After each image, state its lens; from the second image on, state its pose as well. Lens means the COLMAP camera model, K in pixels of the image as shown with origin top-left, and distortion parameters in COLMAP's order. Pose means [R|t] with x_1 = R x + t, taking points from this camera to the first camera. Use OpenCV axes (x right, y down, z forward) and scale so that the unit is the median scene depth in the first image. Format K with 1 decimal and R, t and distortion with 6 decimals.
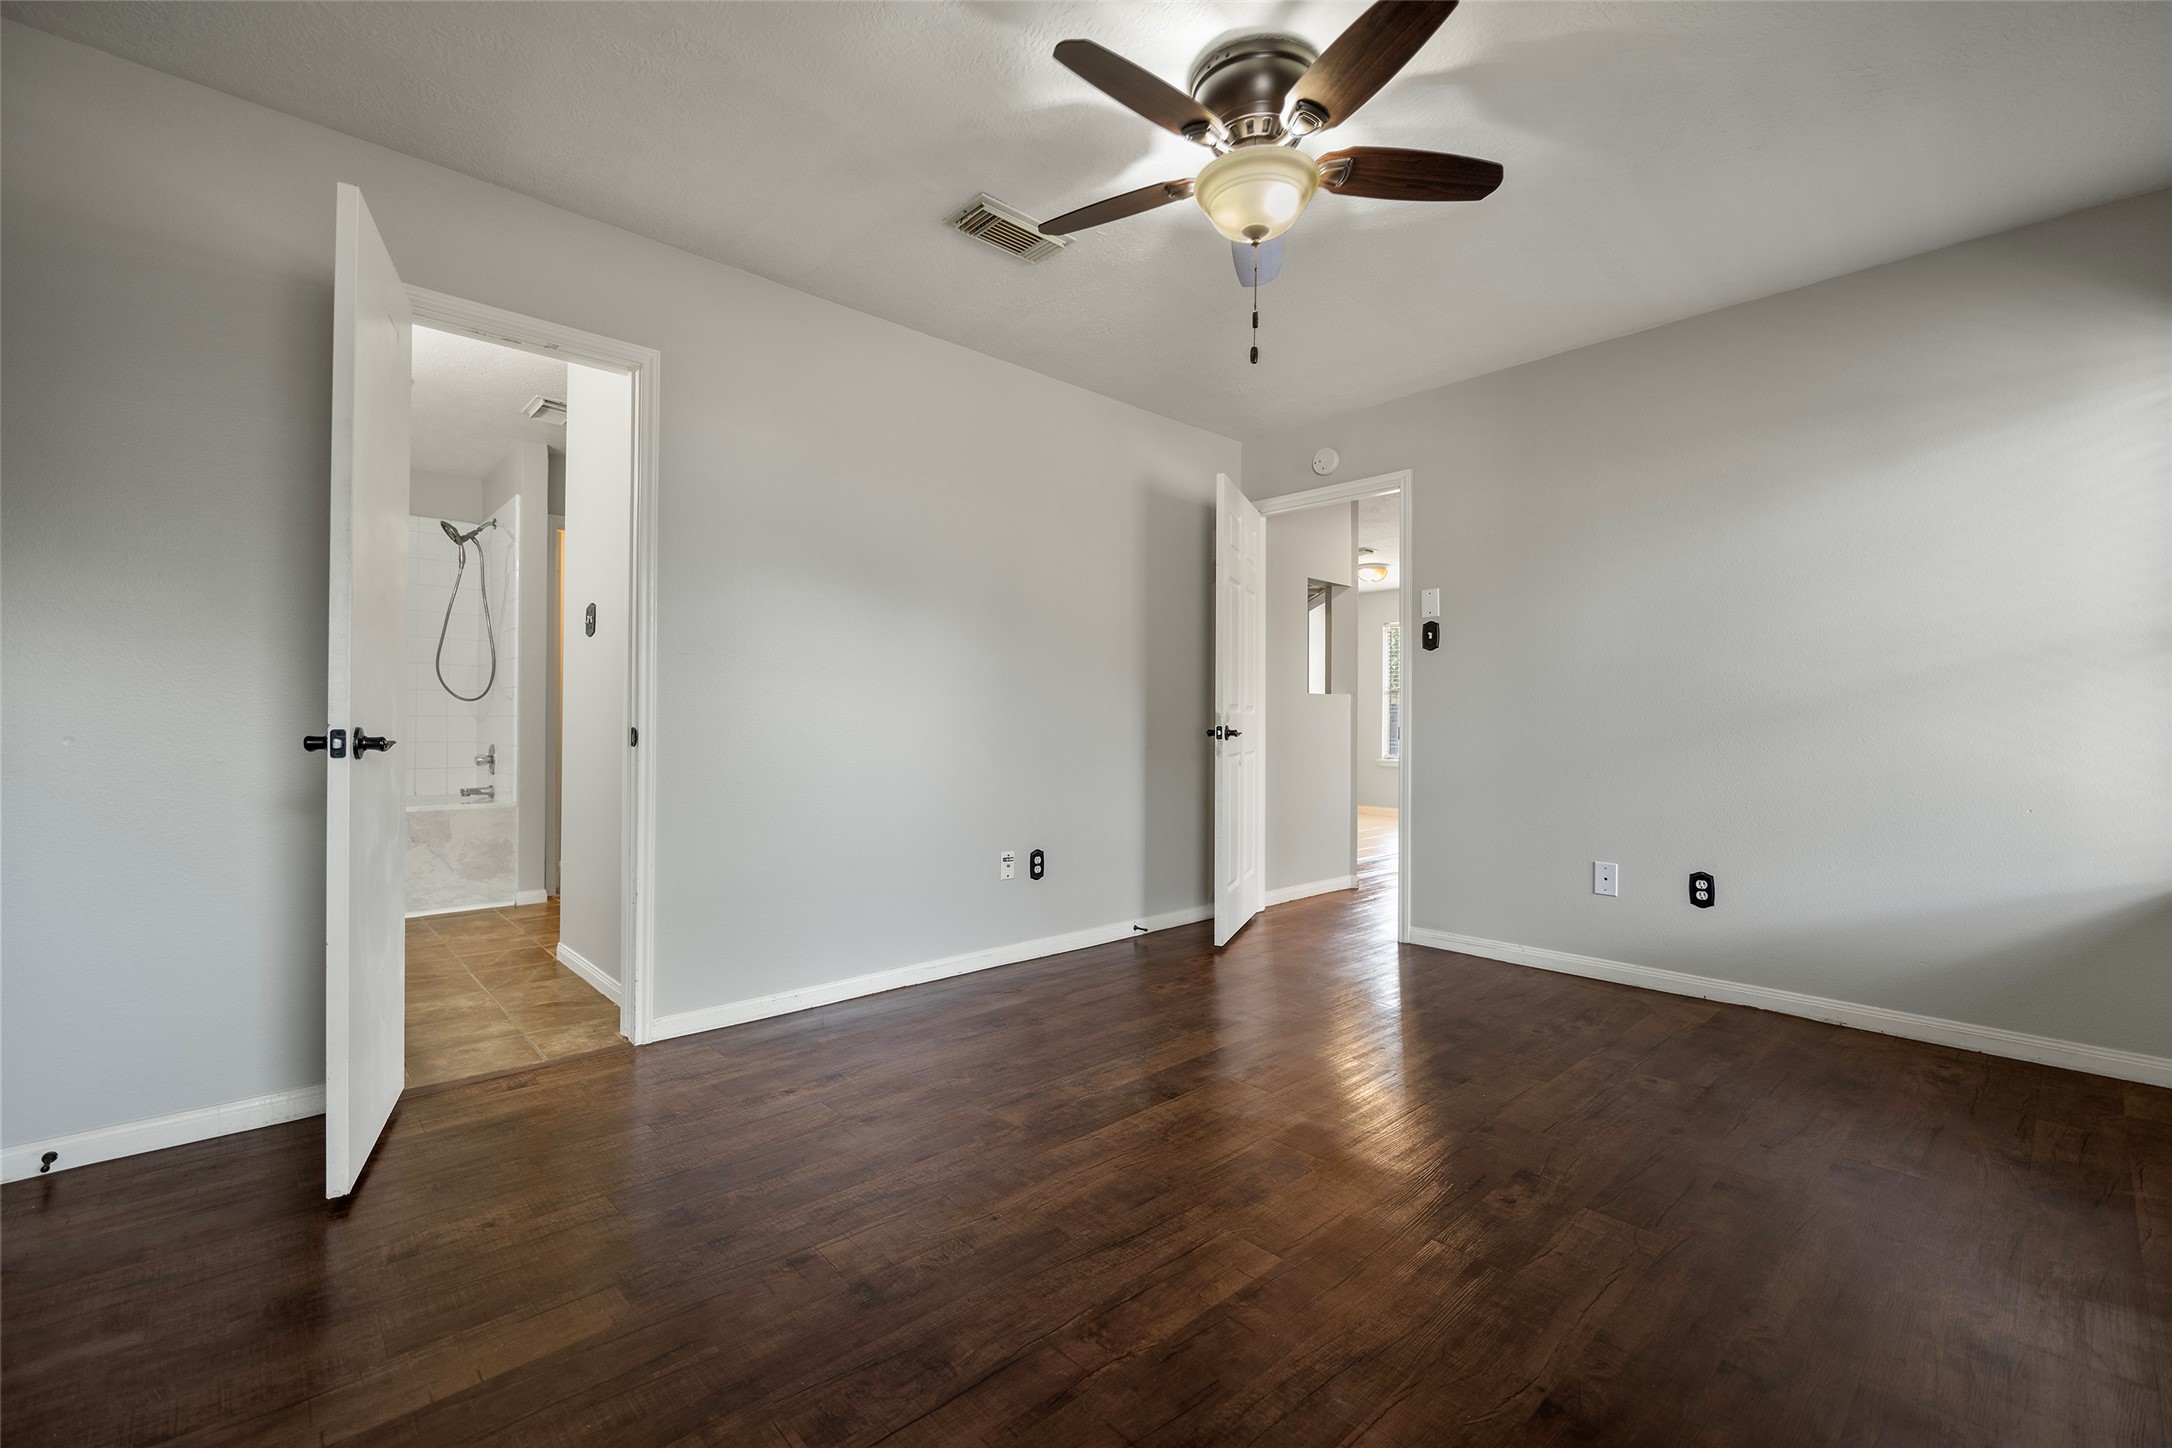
lens RADIAL K [[906.1, 0, 1086.2], [0, 906.1, 716.7], [0, 0, 1]] dist [-0.001861, -0.000645]
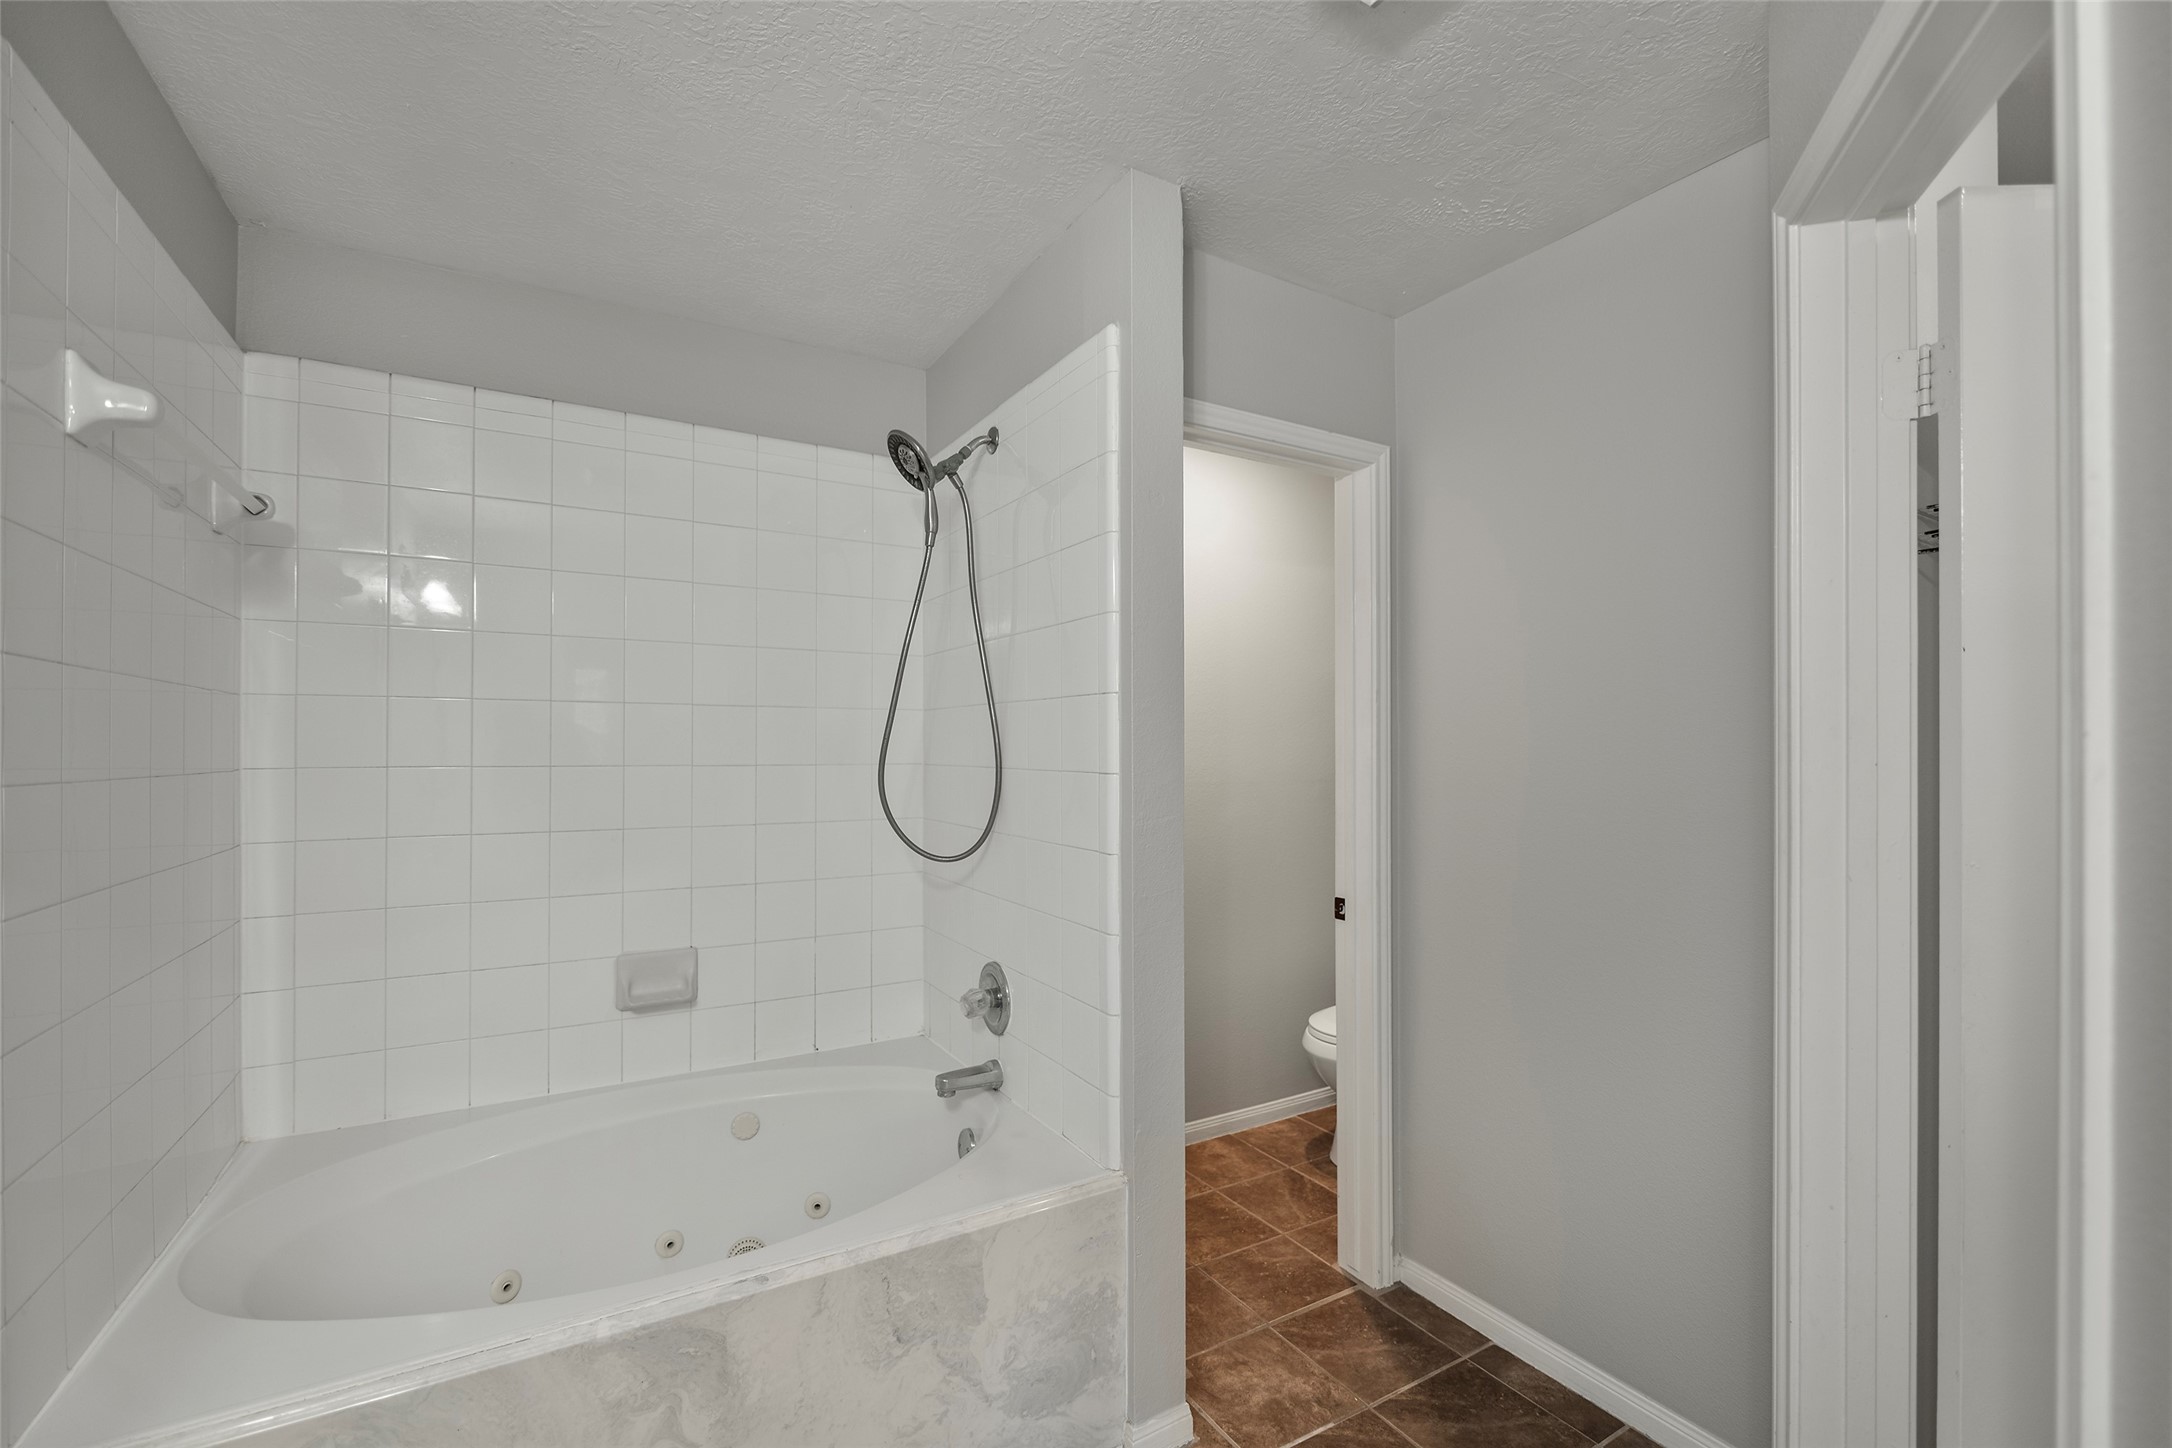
lens RADIAL K [[933.4, 0, 1111.3], [0, 933.4, 734.3], [0, 0, 1]] dist [-0.026080, 0.013503]
pose [[0.977571, -0.010714, -0.210334, -0.556345], [0.011315, 0.999935, 0.001654, -0.082334], [0.210303, -0.003997, 0.977628, 0.640247]]
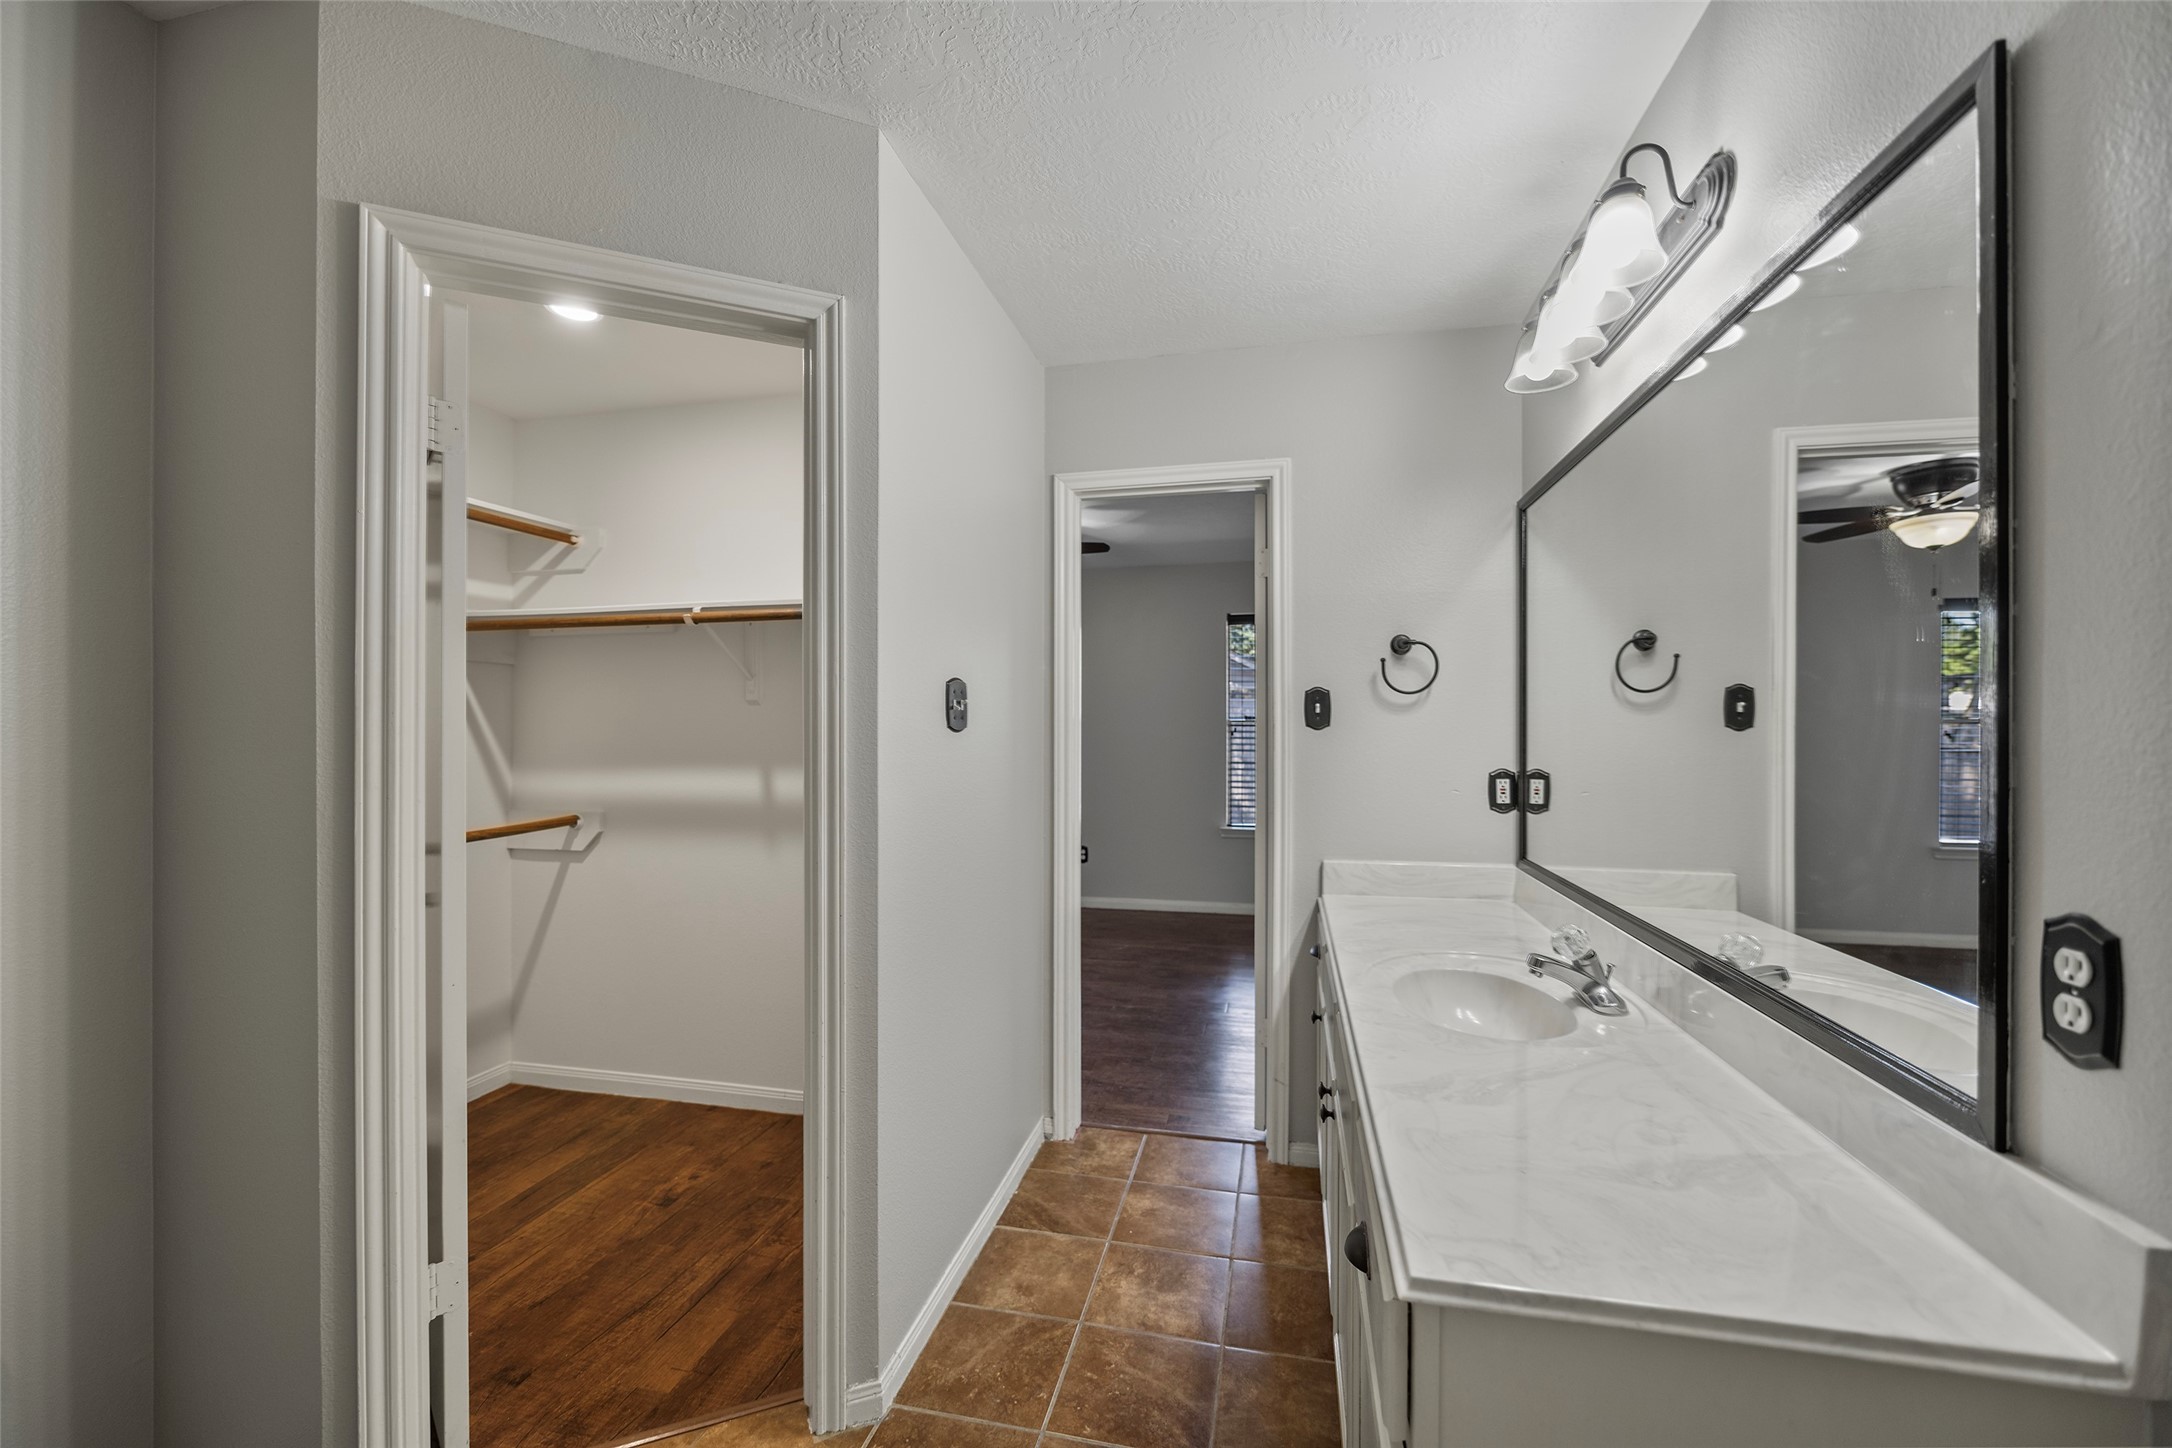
lens RADIAL K [[896.8, 0, 1084.2], [0, 896.8, 703.8], [0, 0, 1]] dist [-0.001124, -0.000435]
pose [[-0.559695, 0.011128, 0.828624, -0.807714], [-0.006997, 0.999811, -0.018153, -0.071196], [-0.828669, -0.015958, -0.559511, 0.927410]]
